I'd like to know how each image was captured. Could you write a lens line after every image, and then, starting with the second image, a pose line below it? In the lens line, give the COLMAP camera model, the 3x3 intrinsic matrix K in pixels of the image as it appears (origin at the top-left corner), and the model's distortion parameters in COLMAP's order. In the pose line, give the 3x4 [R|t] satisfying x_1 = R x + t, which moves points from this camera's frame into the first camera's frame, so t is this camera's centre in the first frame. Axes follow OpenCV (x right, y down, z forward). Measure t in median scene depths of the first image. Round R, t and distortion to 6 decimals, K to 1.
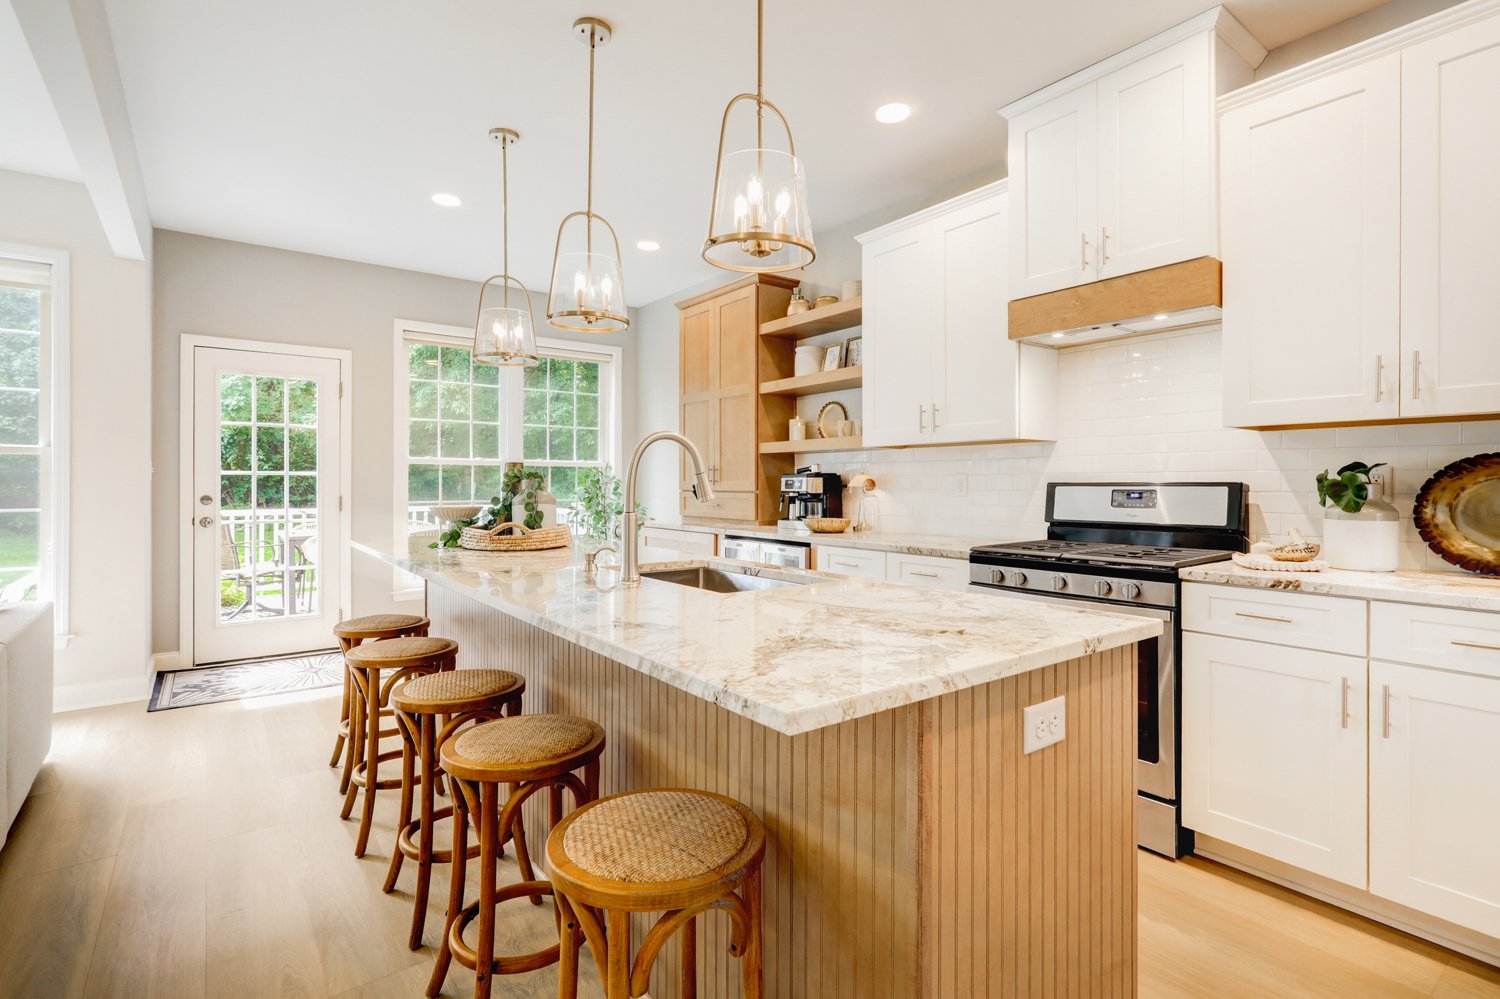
lens RADIAL K [[720.1, 0, 751.7], [0, 720.1, 482.9], [0, 0, 1]] dist [-0.000967, 0.000791]
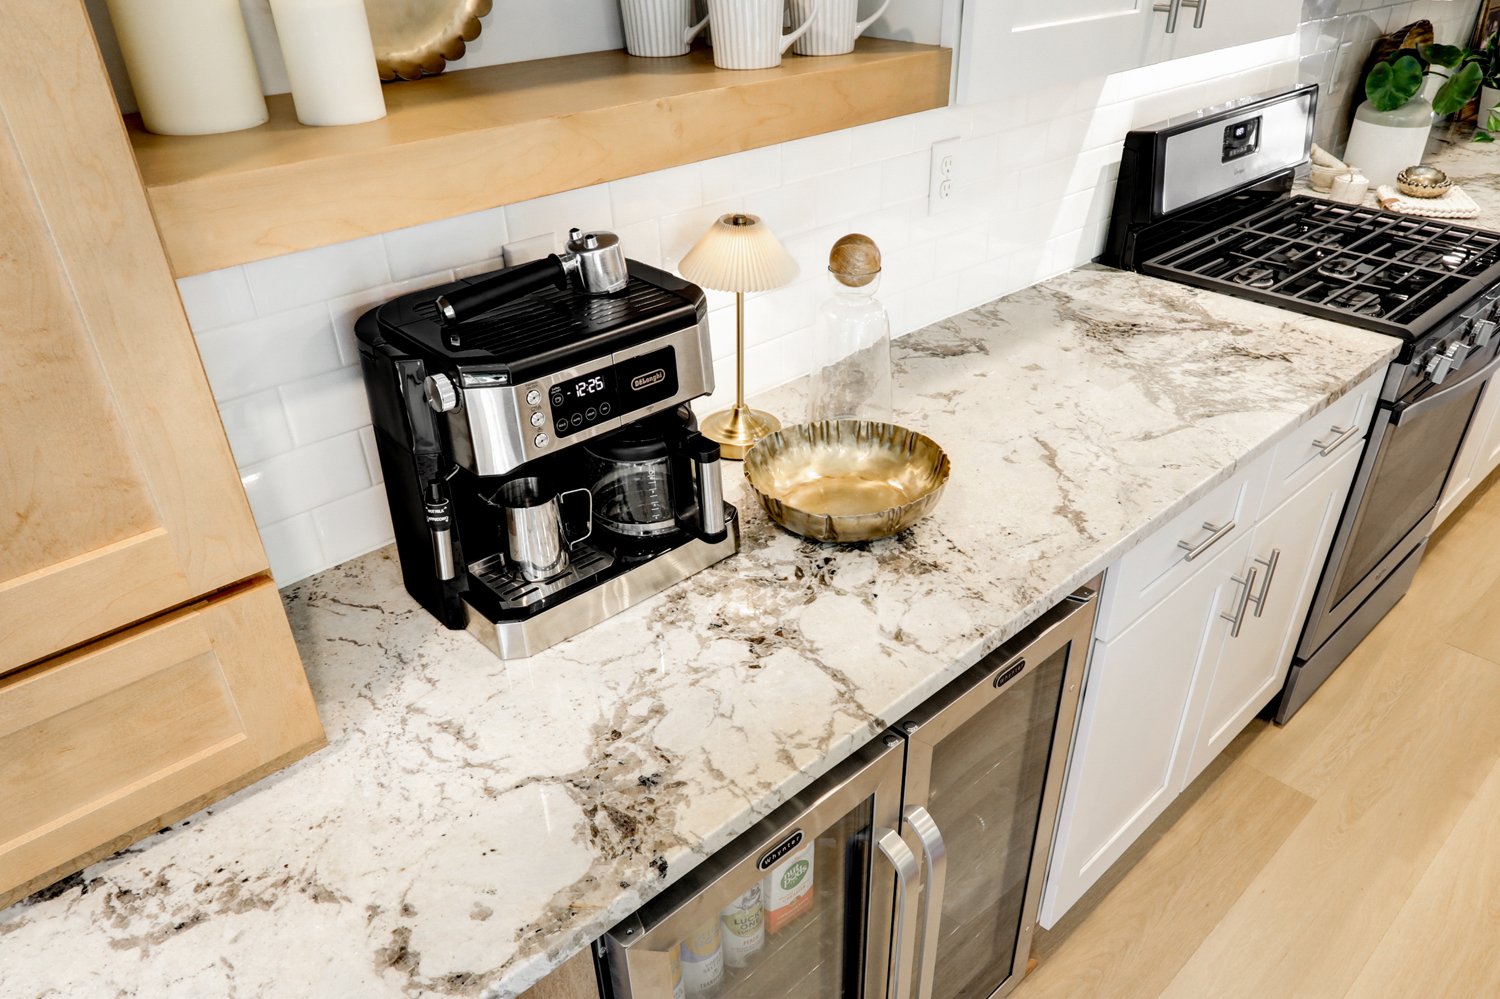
lens RADIAL K [[1059.7, 0, 788.2], [0, 1059.7, 589.6], [0, 0, 1]] dist [-0.008546, -0.000282]
pose [[-0.134124, -0.558018, 0.818918, -0.239917], [0.006545, 0.825868, 0.563826, -0.133750], [-0.990943, 0.080983, -0.107117, 1.308549]]
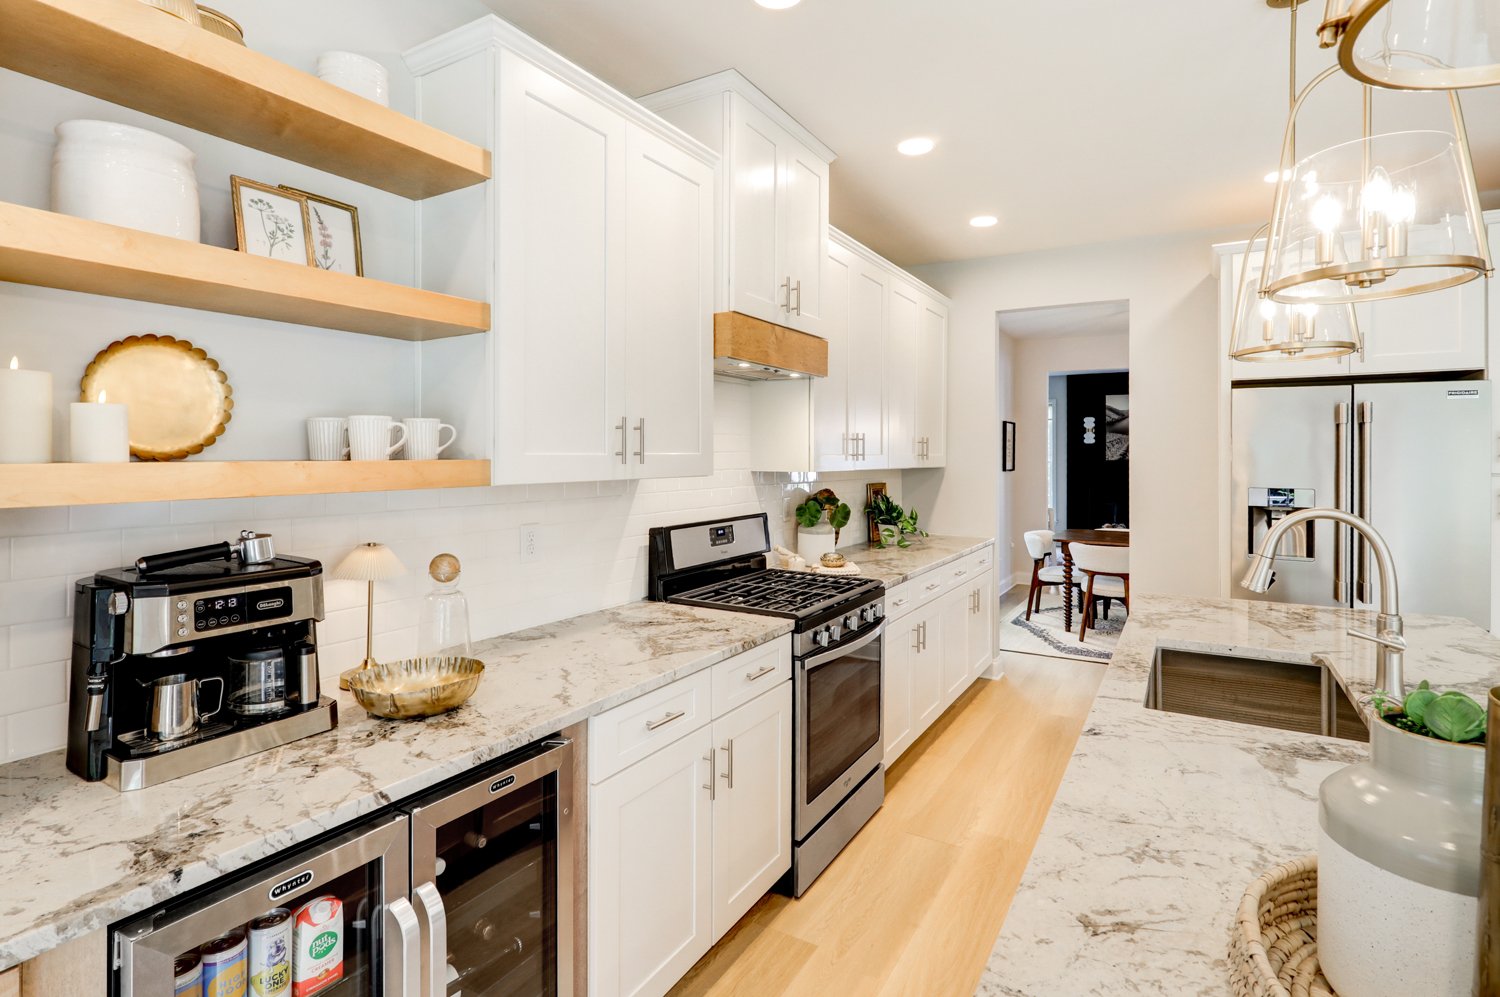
lens RADIAL K [[743.2, 0, 764.7], [0, 743.2, 456.5], [0, 0, 1]] dist [-0.002782, 0.001571]
pose [[-0.387571, -0.004637, 0.921828, -0.410765], [-0.003878, 0.999987, 0.003399, -0.083409], [-0.921832, -0.002258, -0.387584, 1.216540]]
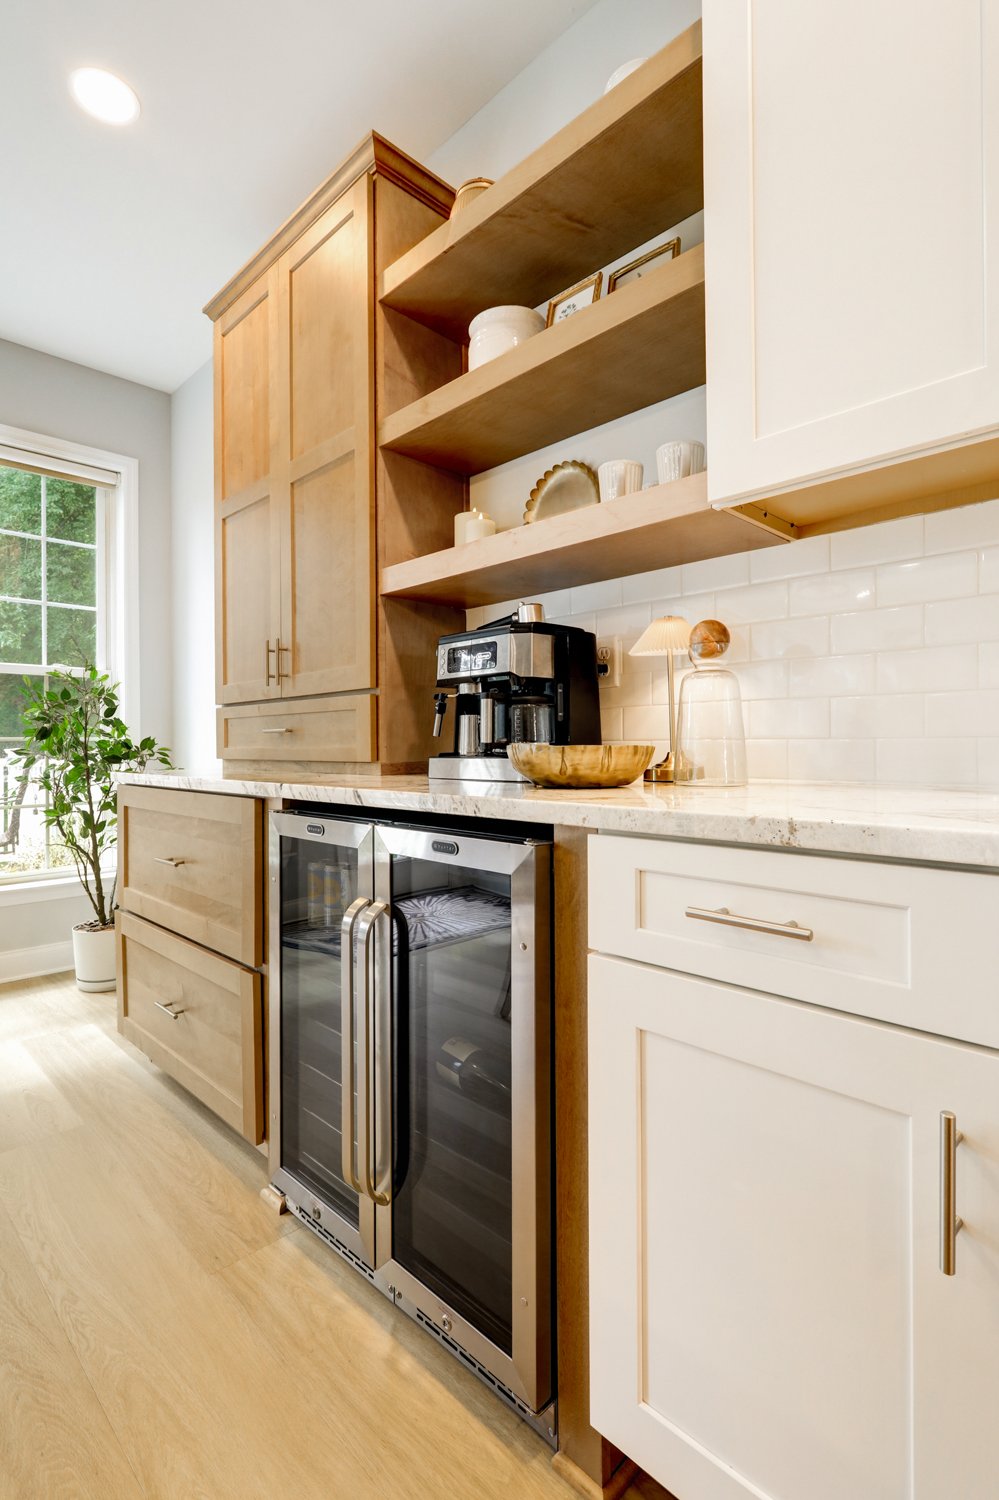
lens RADIAL K [[720.1, 0, 499.5], [0, 720.1, 750.0], [0, 0, 1]] dist [-0.000967, 0.000791]
pose [[0.990579, -0.007414, 0.136741, 0.029015], [0.006740, 0.999963, 0.005389, 0.061860], [-0.136776, -0.004416, 0.990592, 0.842034]]
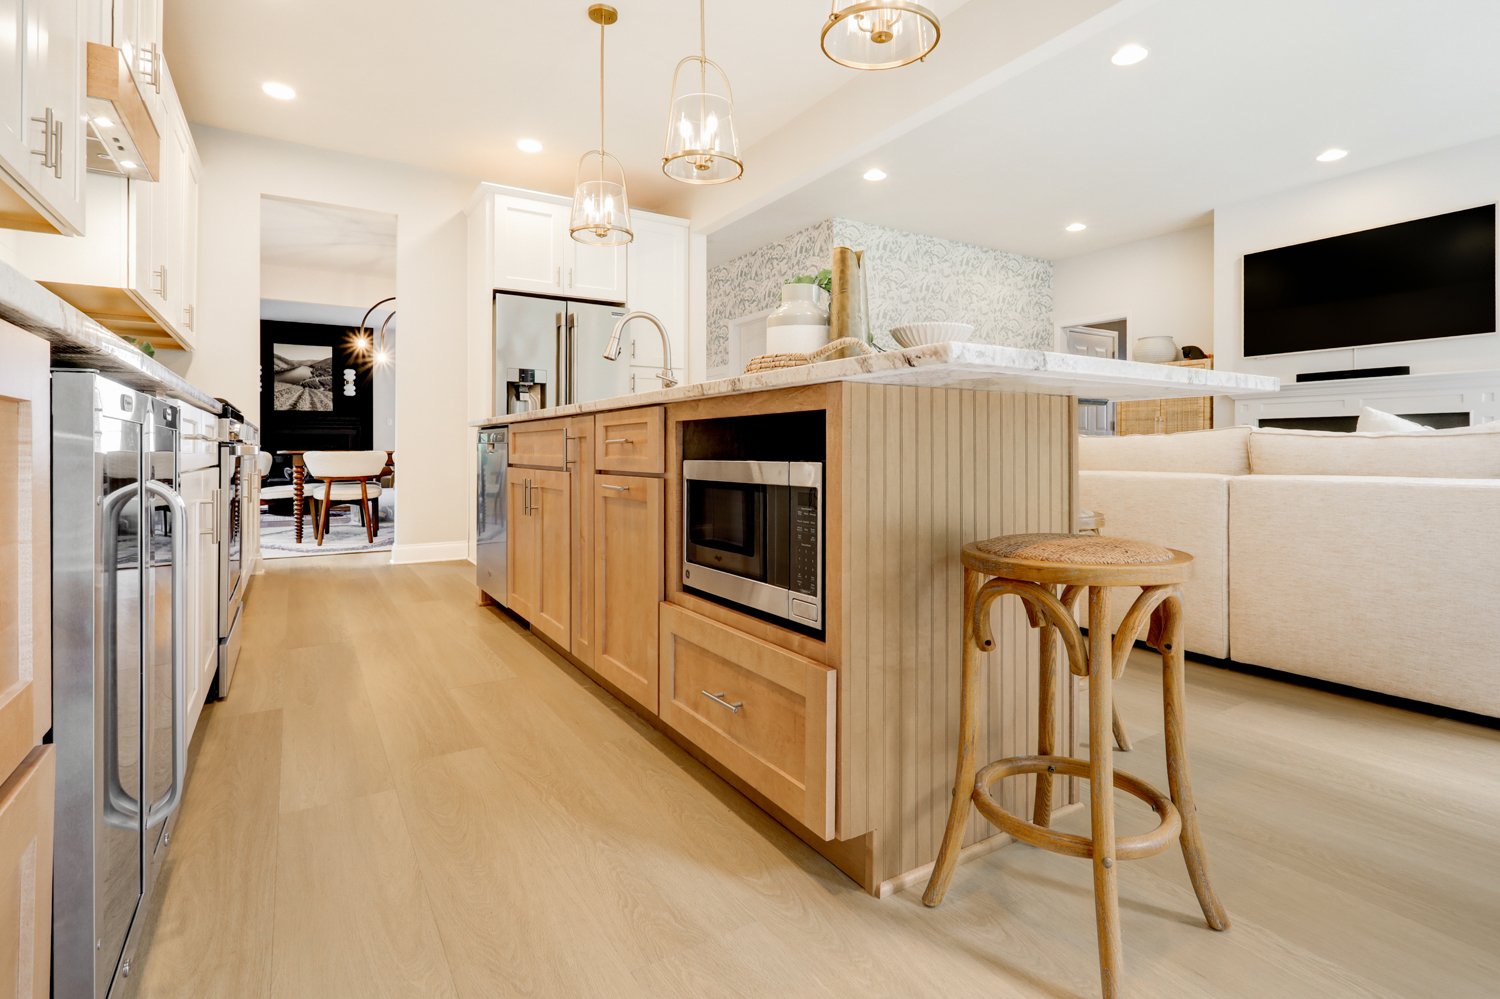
lens RADIAL K [[738.2, 0, 759.7], [0, 738.2, 450.0], [0, 0, 1]] dist [-0.003085, 0.000415]
pose [[-0.996365, -0.001986, 0.085164, -0.302820], [-0.002153, 0.999996, -0.001877, 0.130254], [-0.085160, -0.002054, -0.996365, 1.557226]]
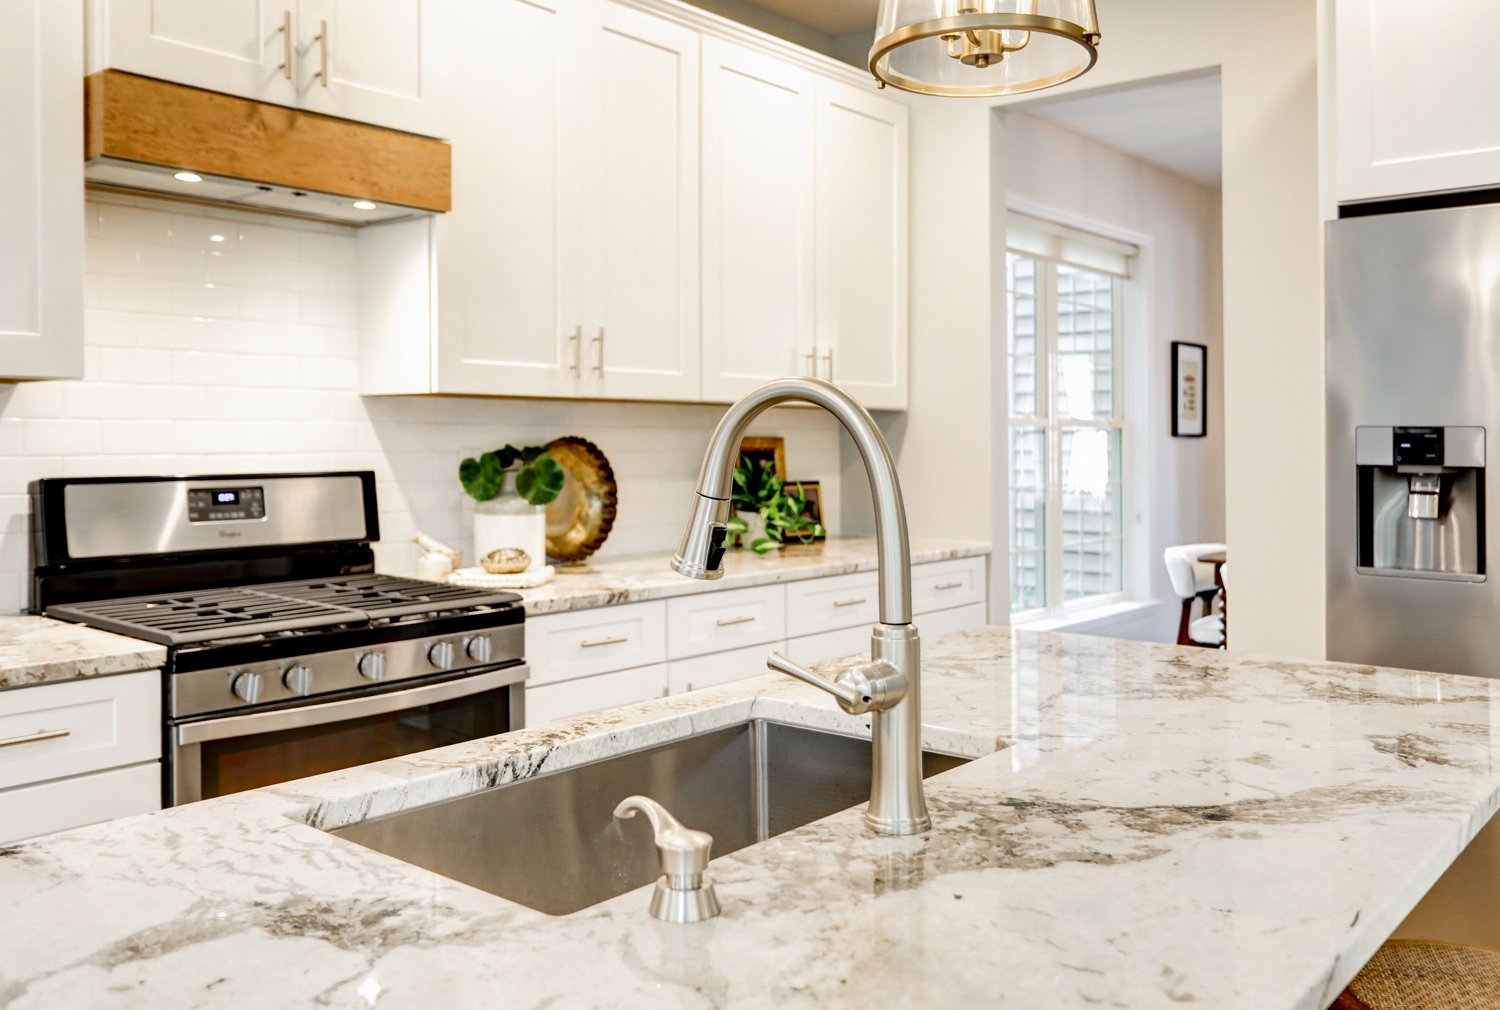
lens RADIAL K [[1270.0, 0, 751.9], [0, 1270.0, 415.6], [0, 0, 1]] dist [0.006040, 0.001794]
pose [[-0.221201, 0.014135, 0.975126, -0.453213], [-0.003983, 0.999874, -0.015398, -0.028486], [-0.975220, -0.007290, -0.221116, 0.743343]]
